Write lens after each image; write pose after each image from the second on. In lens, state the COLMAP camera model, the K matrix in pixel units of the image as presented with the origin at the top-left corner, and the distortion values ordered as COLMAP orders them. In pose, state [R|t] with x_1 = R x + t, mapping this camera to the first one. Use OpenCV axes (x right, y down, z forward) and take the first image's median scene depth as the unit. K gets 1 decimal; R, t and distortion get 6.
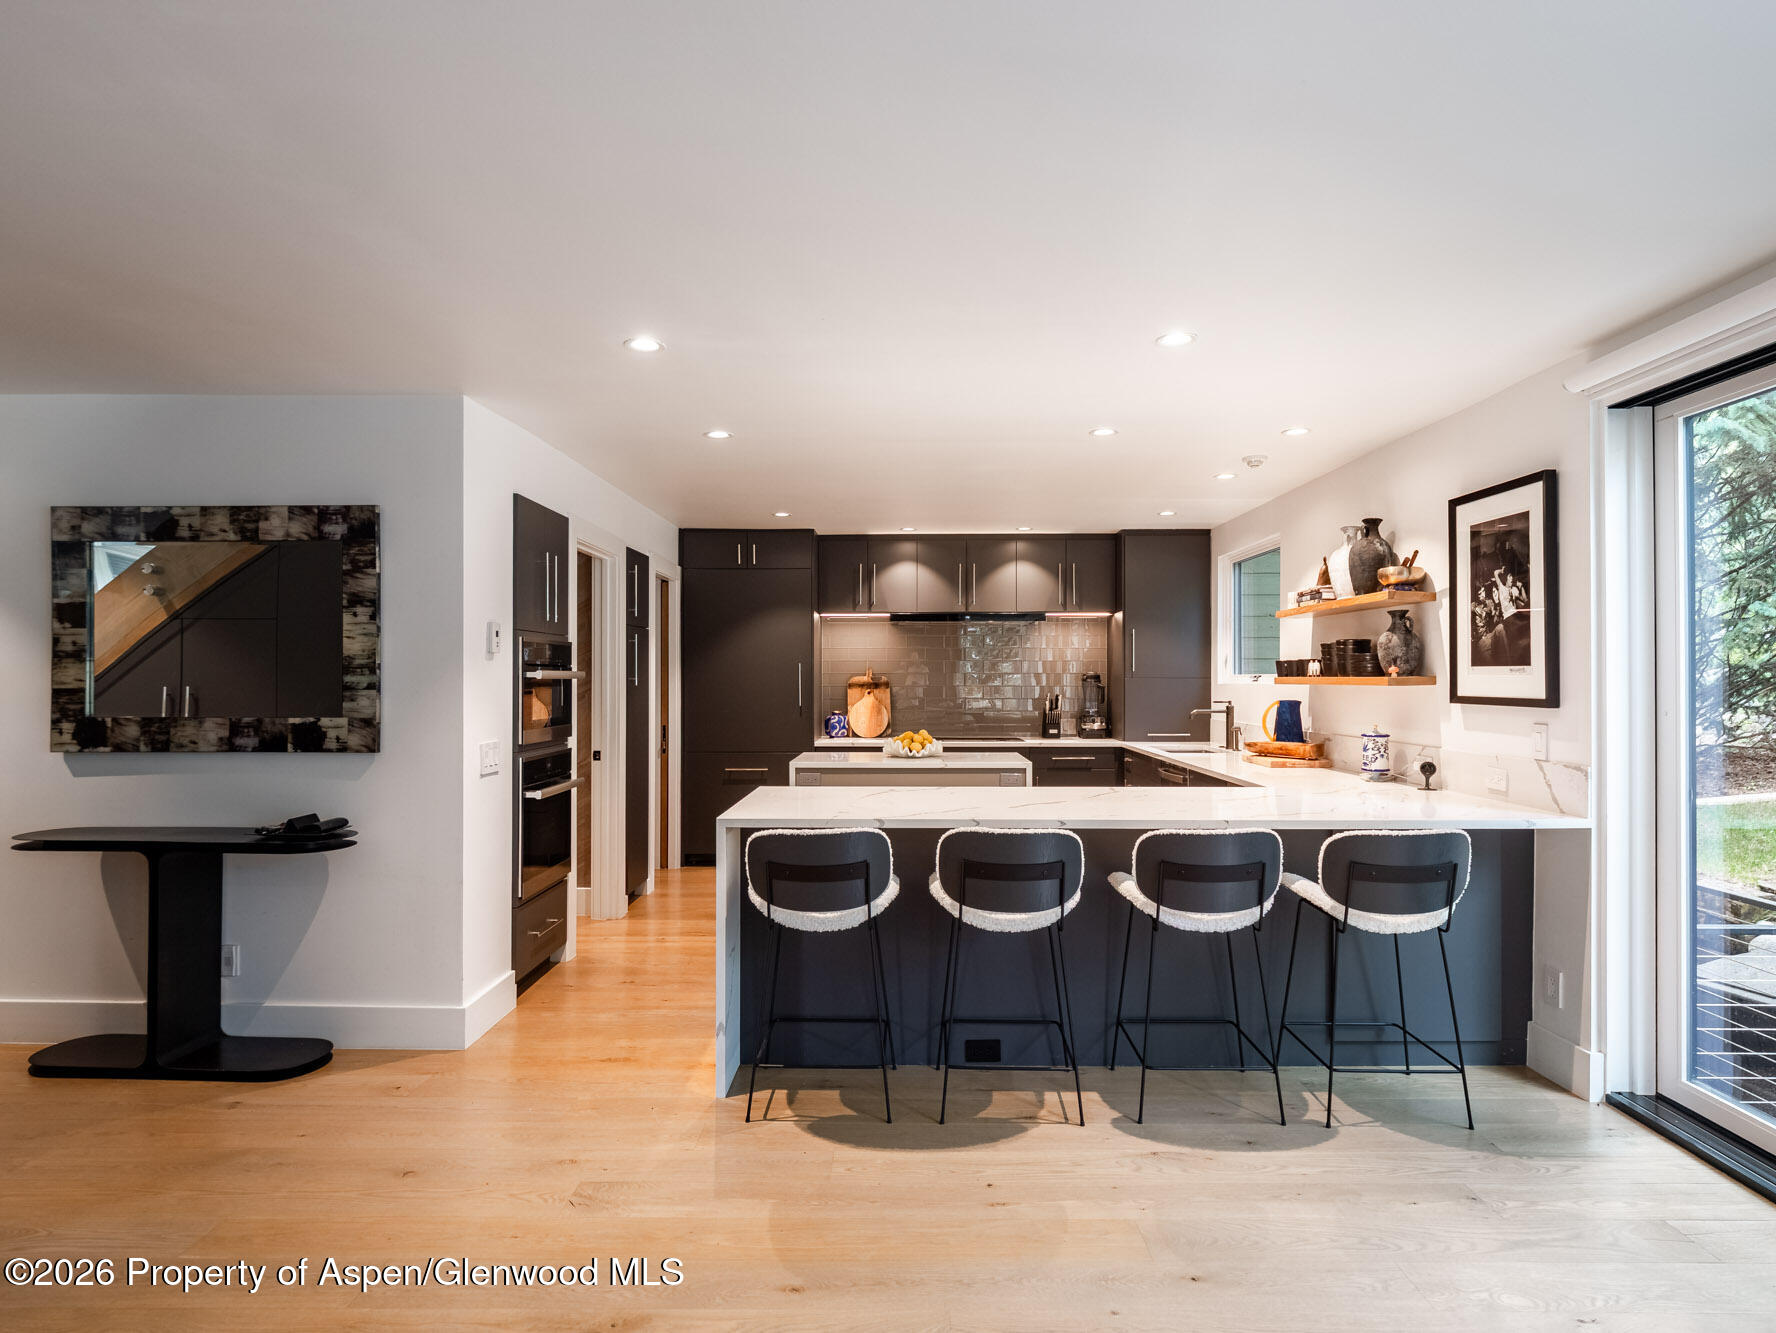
lens RADIAL K [[975.8, 0, 900.7], [0, 975.8, 667.8], [0, 0, 1]] dist [-0.000962, -0.000064]
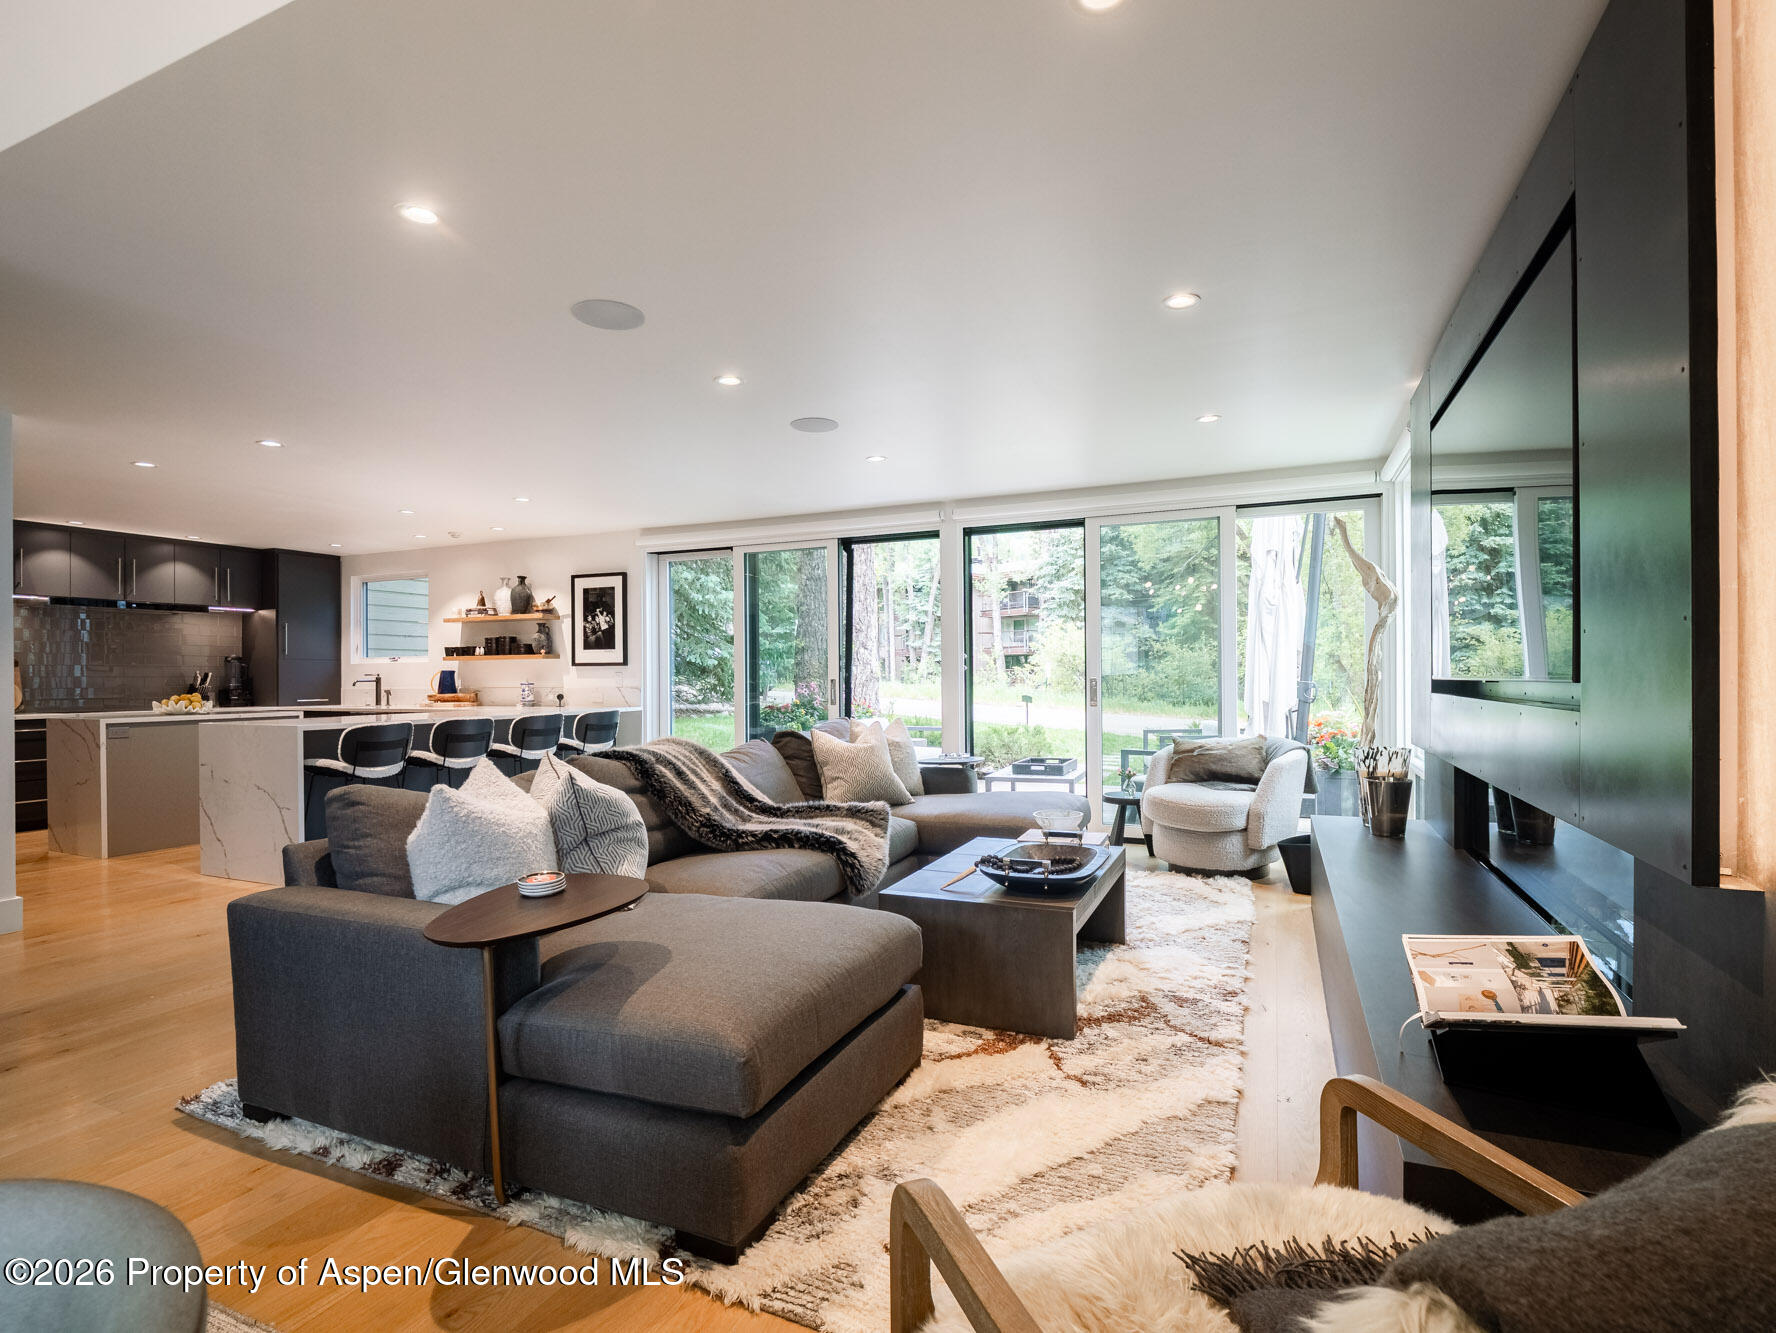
lens RADIAL K [[871.8, 0, 884.0], [0, 871.8, 675.6], [0, 0, 1]] dist [-0.000804, -0.000191]
pose [[0.401878, -0.001276, 0.915692, -0.995120], [-0.003036, 0.999992, 0.002726, 0.050862], [-0.915688, -0.003875, 0.401871, -0.461325]]
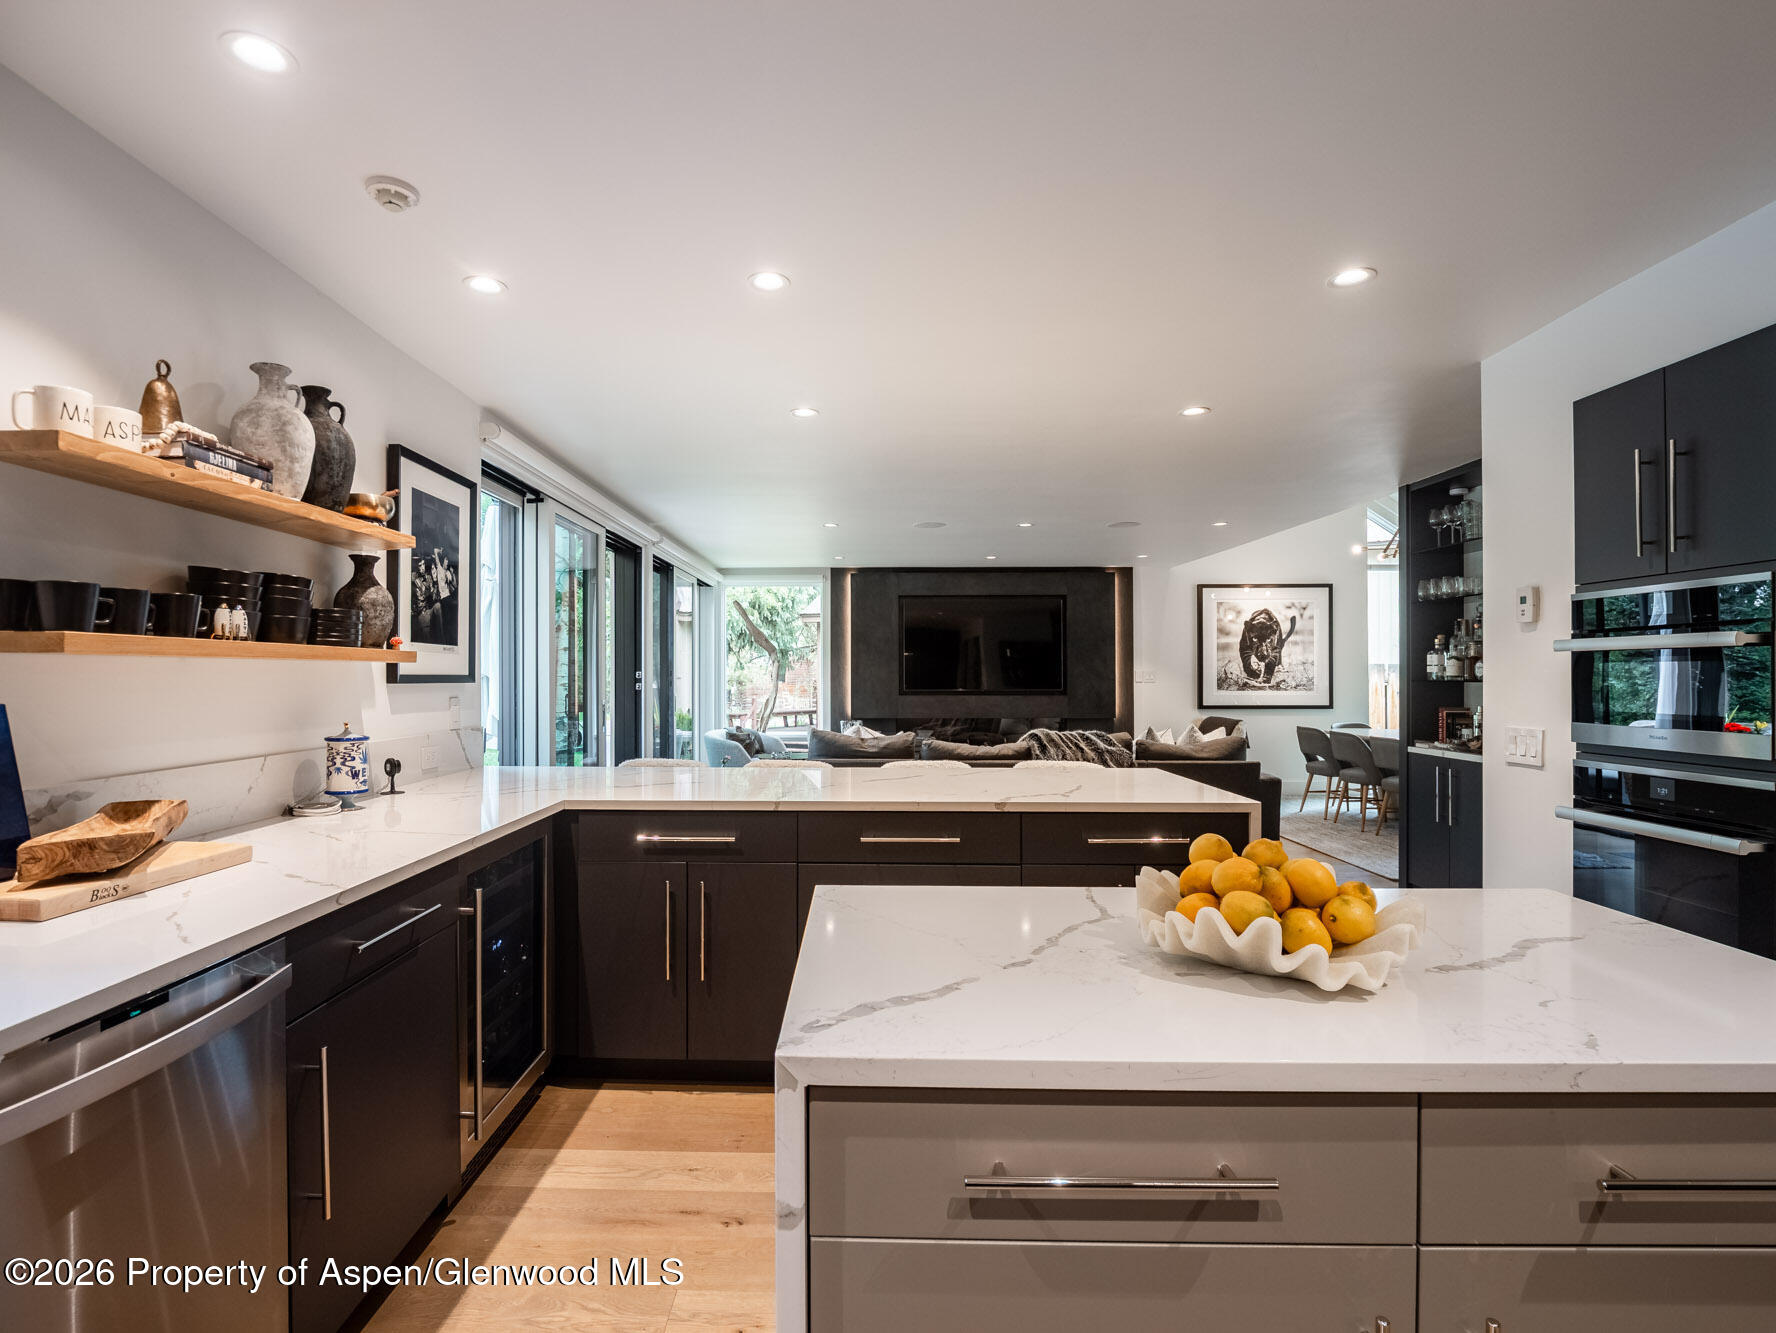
lens RADIAL K [[871.9, 0, 842.8], [0, 871.9, 667.3], [0, 0, 1]] dist [-0.003950, -0.000145]
pose [[-0.999805, 0.000988, 0.019728, 0.166131], [0.000598, 0.999804, -0.019777, 0.038538], [-0.019743, -0.019761, -0.999610, 1.796688]]
